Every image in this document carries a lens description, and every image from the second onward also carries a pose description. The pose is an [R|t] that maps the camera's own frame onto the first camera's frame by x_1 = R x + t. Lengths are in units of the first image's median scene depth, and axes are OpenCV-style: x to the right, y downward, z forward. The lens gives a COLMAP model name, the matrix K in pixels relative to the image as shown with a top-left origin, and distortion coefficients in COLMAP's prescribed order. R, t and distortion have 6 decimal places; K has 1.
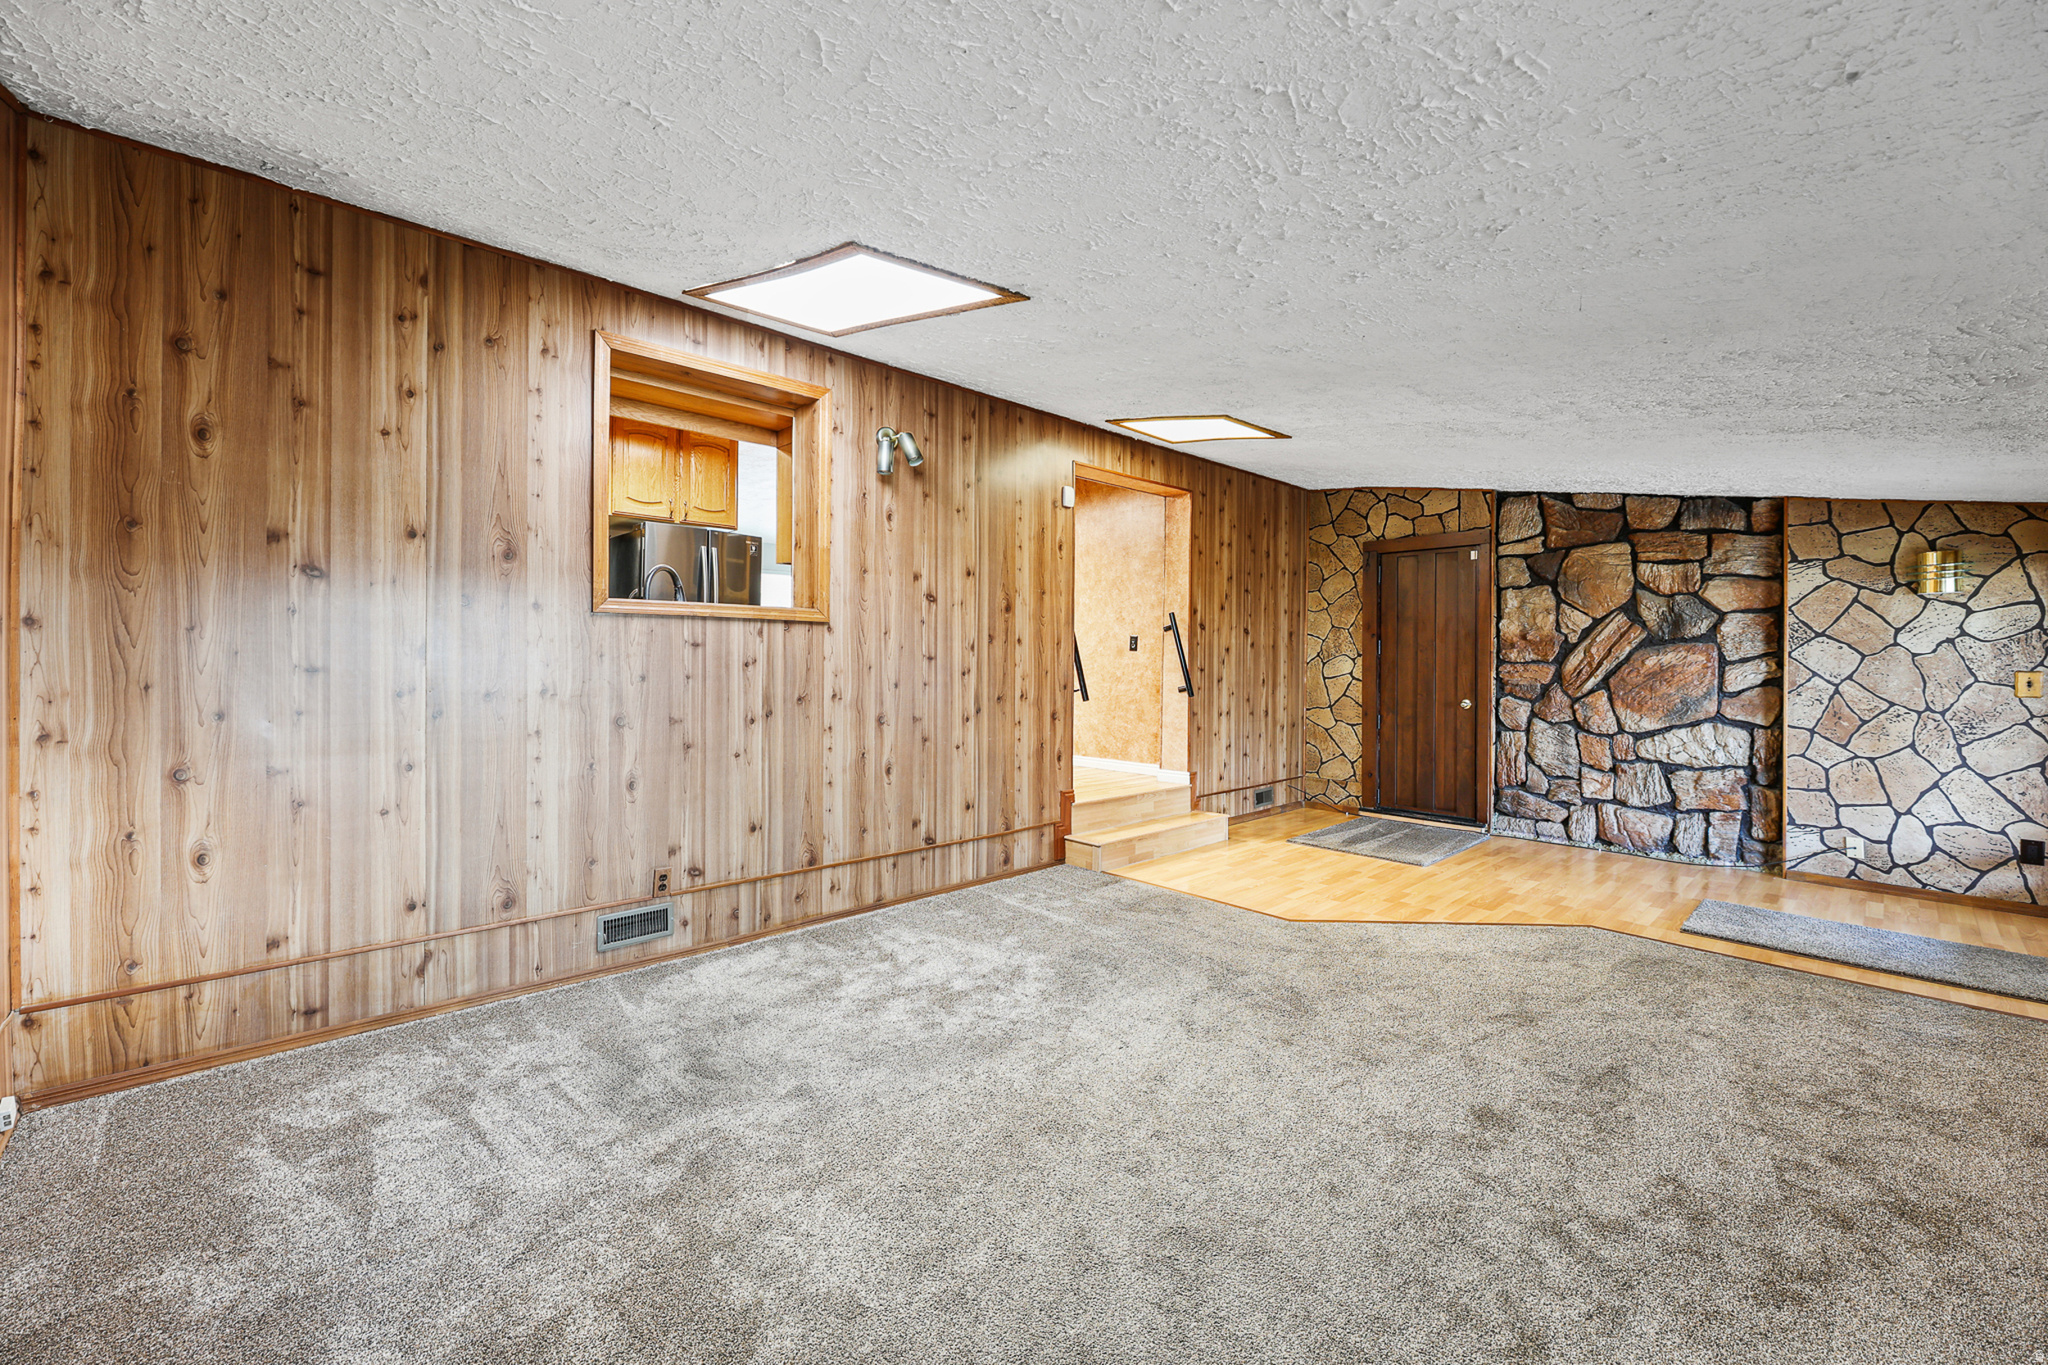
lens RADIAL K [[825.8, 0, 1027.8], [0, 825.8, 662.4], [0, 0, 1]] dist [-0.001789, -0.000541]
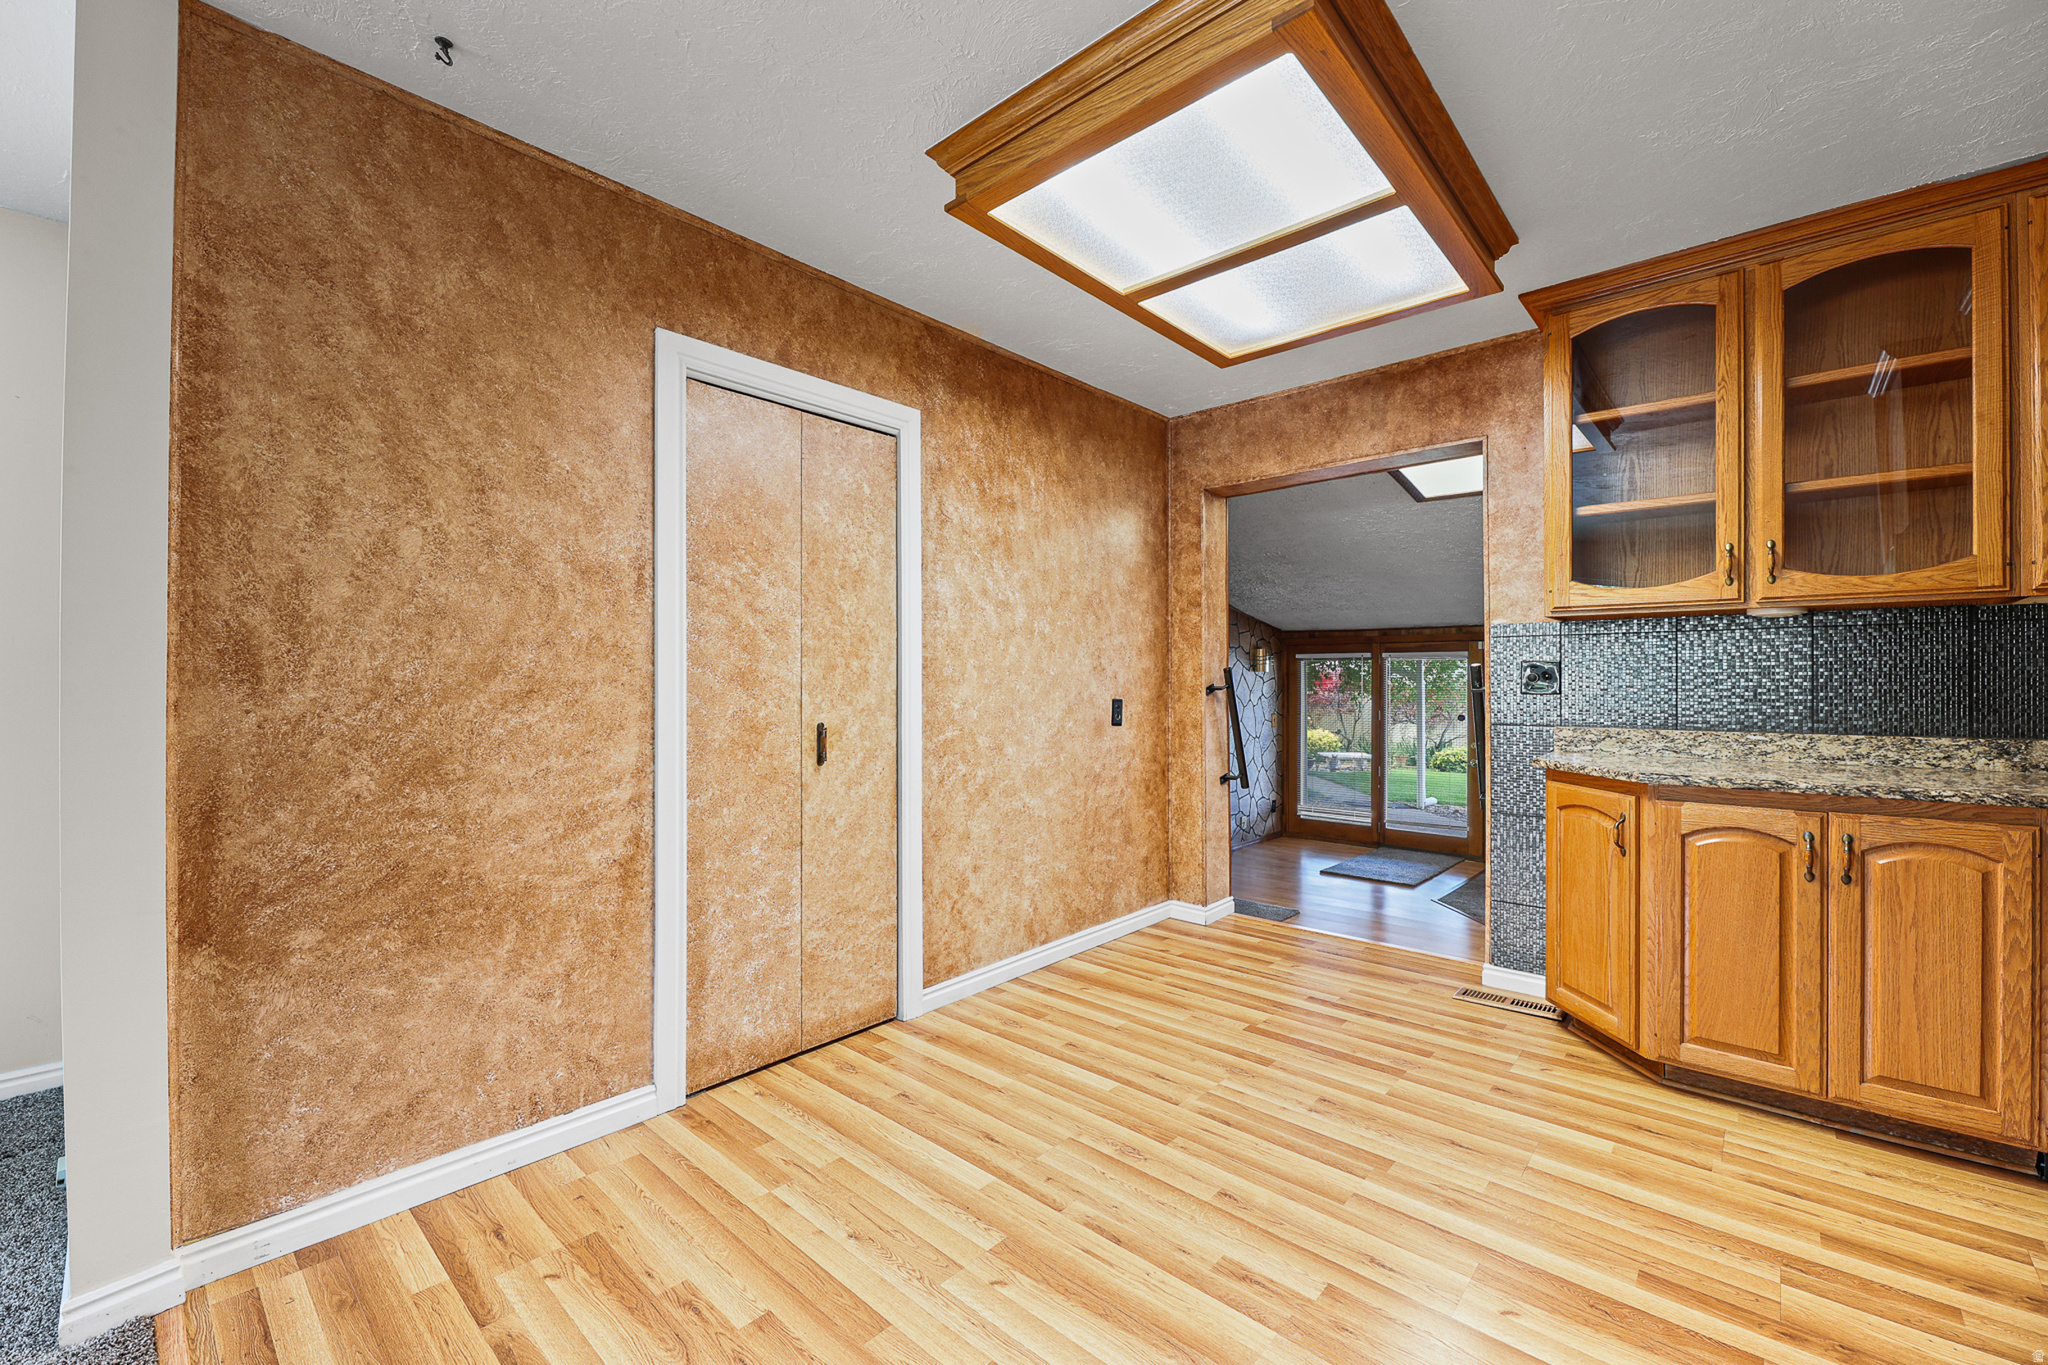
lens RADIAL K [[827.0, 0, 1026.0], [0, 827.0, 675.6], [0, 0, 1]] dist [-0.002205, -0.002370]
pose [[-0.080984, 0.001508, 0.996714, -0.530525], [0.000849, 0.999999, -0.001444, -0.057526], [-0.996715, 0.000729, -0.080986, 1.325442]]
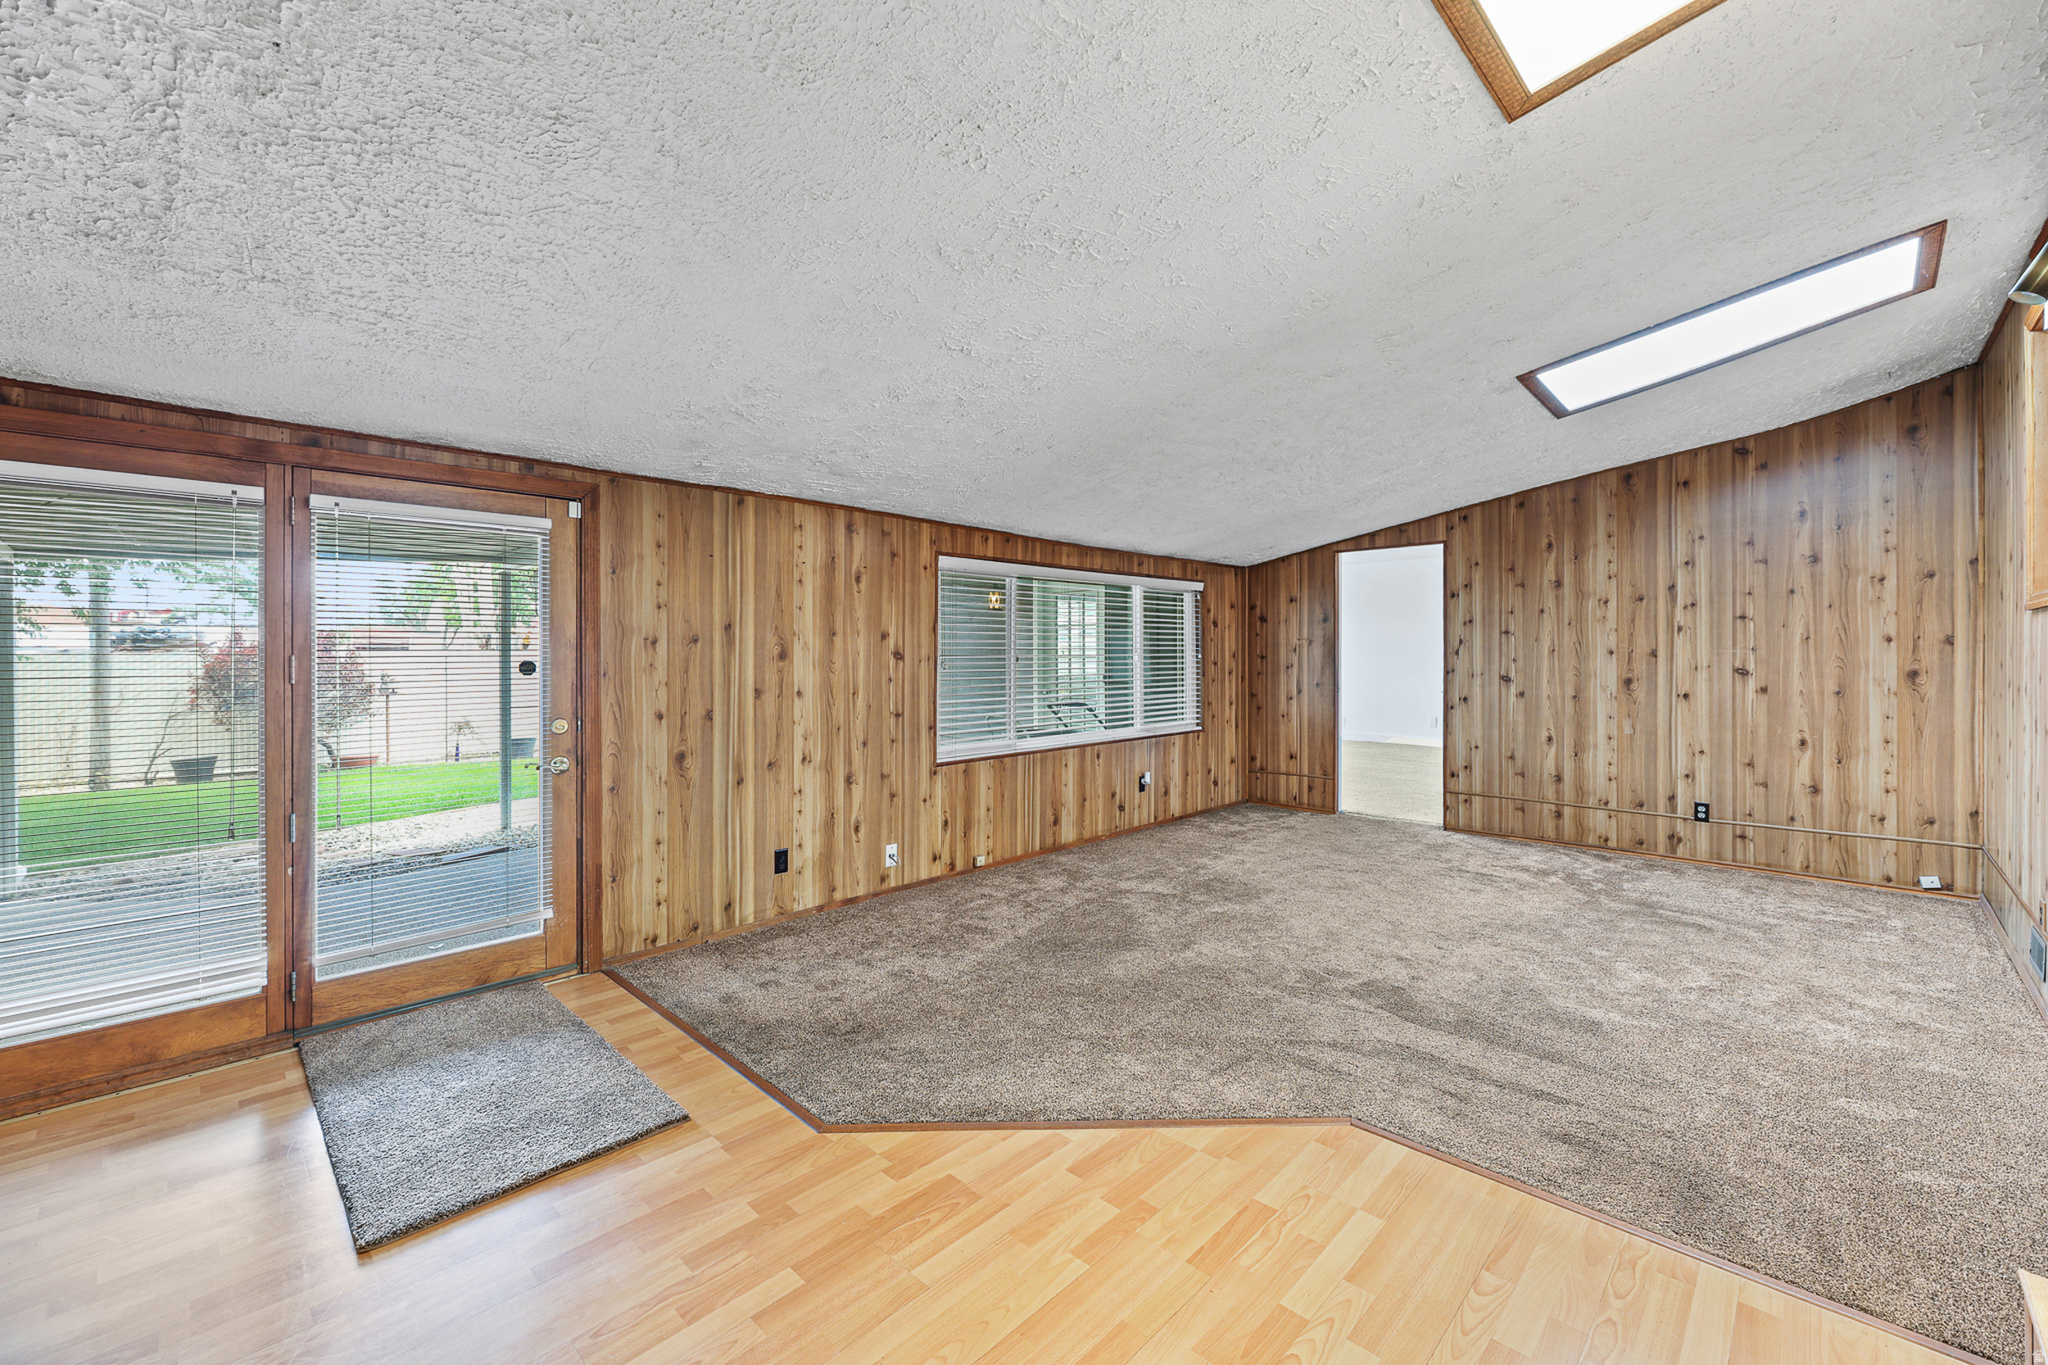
lens RADIAL K [[837.1, 0, 1028.2], [0, 837.1, 649.8], [0, 0, 1]] dist [-0.000807, -0.000228]
pose [[-0.999100, -0.005161, -0.042101, 0.408110], [-0.005206, 0.999986, 0.000957, -0.007060], [0.042096, 0.001176, -0.999113, 1.130749]]
